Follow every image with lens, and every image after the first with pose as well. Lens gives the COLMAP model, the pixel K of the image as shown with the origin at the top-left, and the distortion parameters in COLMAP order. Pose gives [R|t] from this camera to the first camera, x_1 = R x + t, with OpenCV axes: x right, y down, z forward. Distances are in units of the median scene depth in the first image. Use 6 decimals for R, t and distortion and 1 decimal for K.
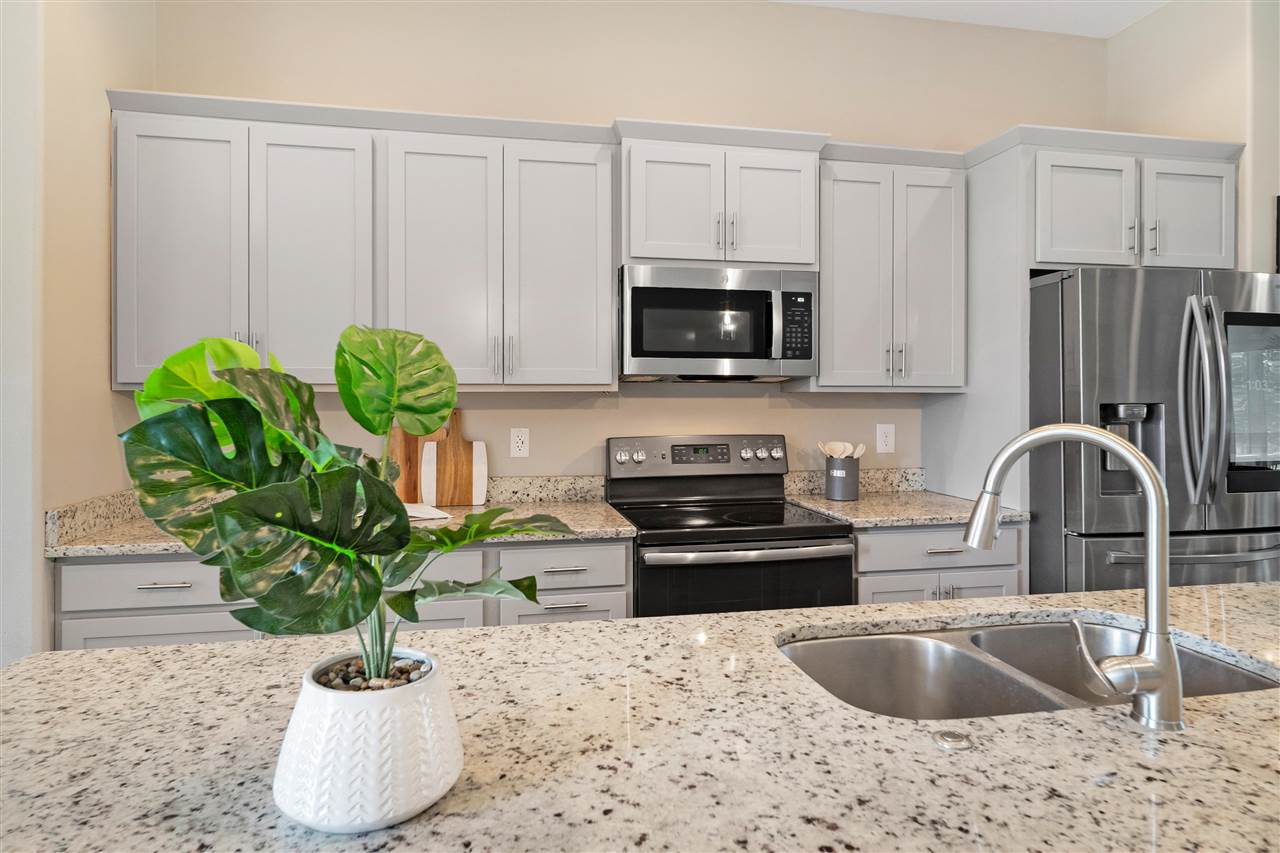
lens RADIAL K [[716.4, 0, 640.4], [0, 716.4, 395.6], [0, 0, 1]] dist [-0.001306, 0.000040]
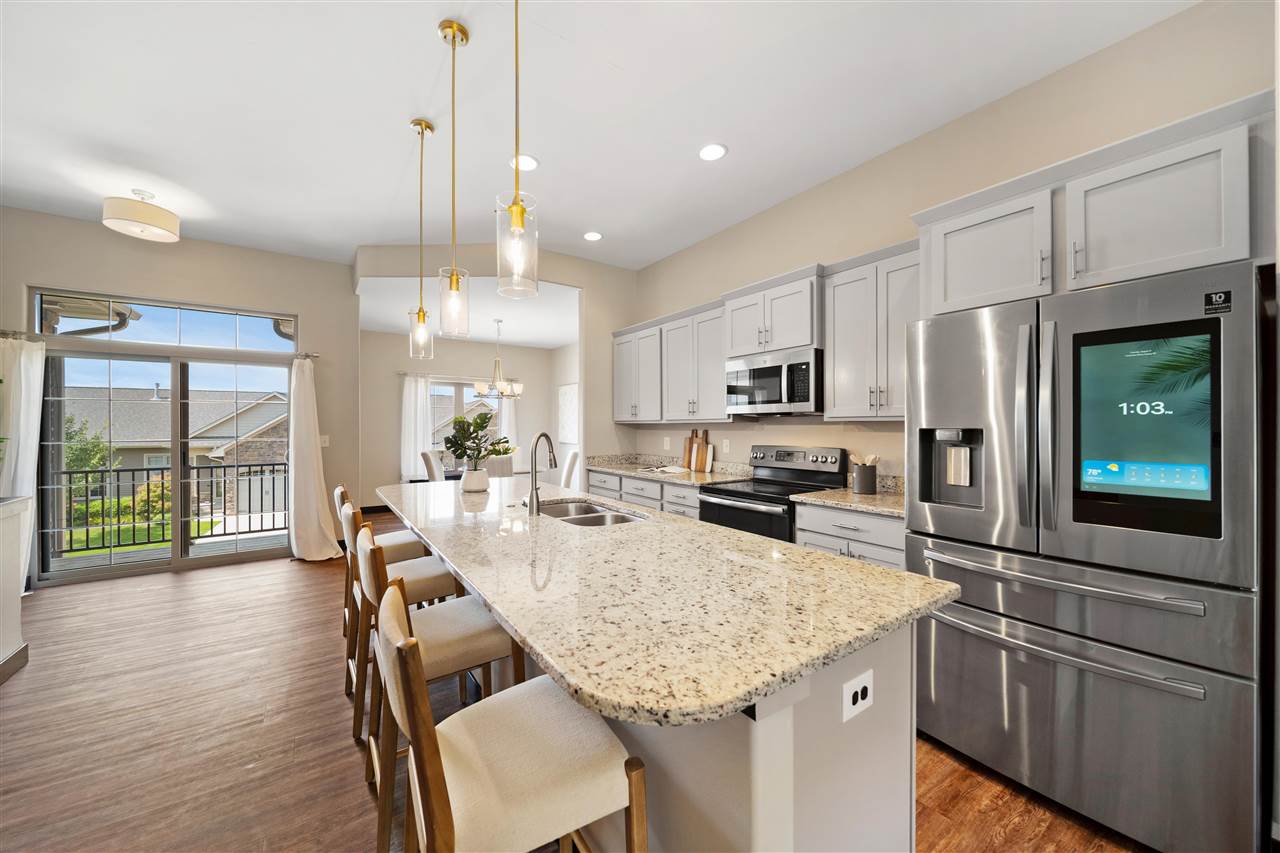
lens RADIAL K [[472.8, 0, 640.0], [0, 472.8, 426.5], [0, 0, 1]] dist [-0.000879, -0.000063]
pose [[0.402865, -0.000655, -0.915259, 1.091706], [0.001519, 0.999999, -0.000047, 0.006244], [0.915258, -0.001372, 0.402865, 0.196573]]
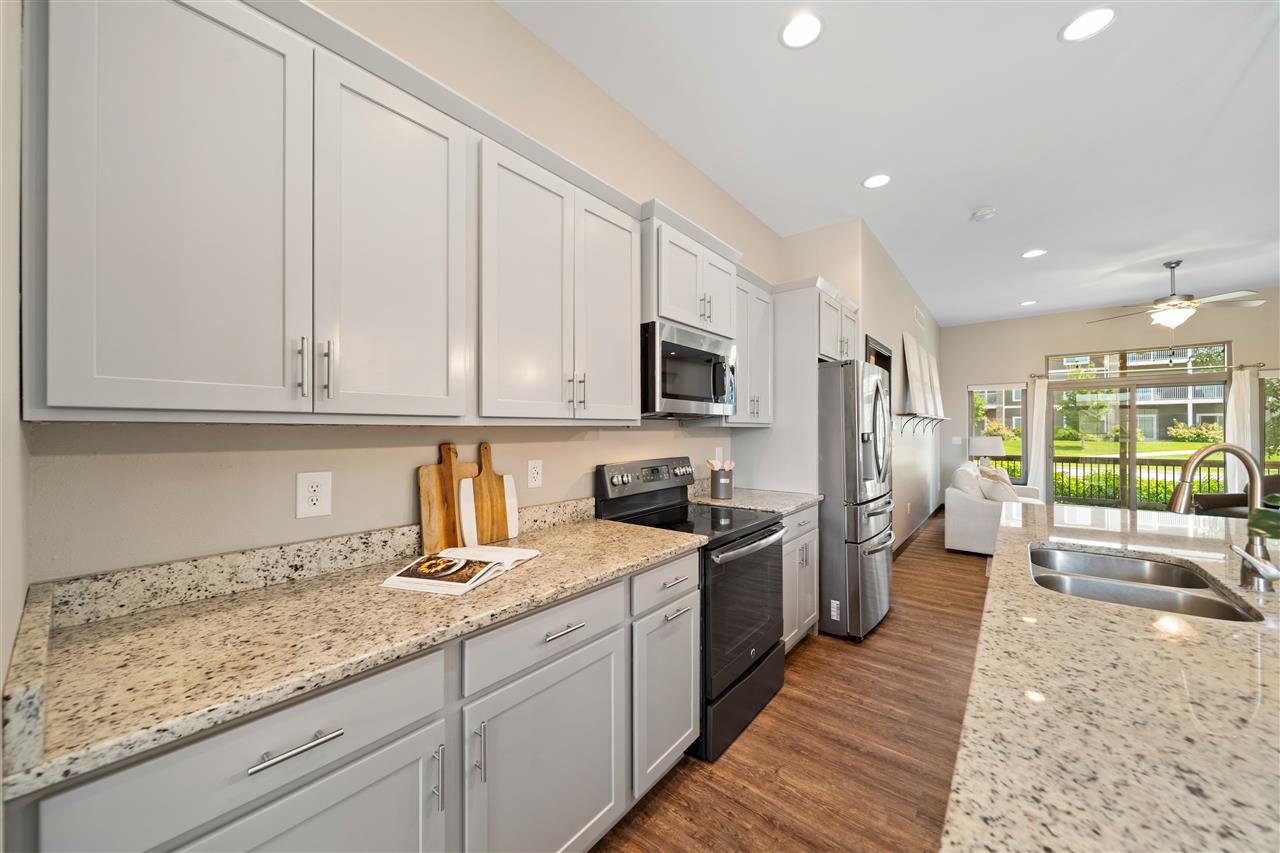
lens RADIAL K [[465.5, 0, 640.0], [0, 465.5, 426.5], [0, 0, 1]] dist [-0.003140, -0.000375]
pose [[0.771008, 0.002177, 0.636821, -0.514719], [0.001221, 0.999987, -0.004896, -0.000800], [-0.636824, 0.004552, 0.770996, 0.386736]]
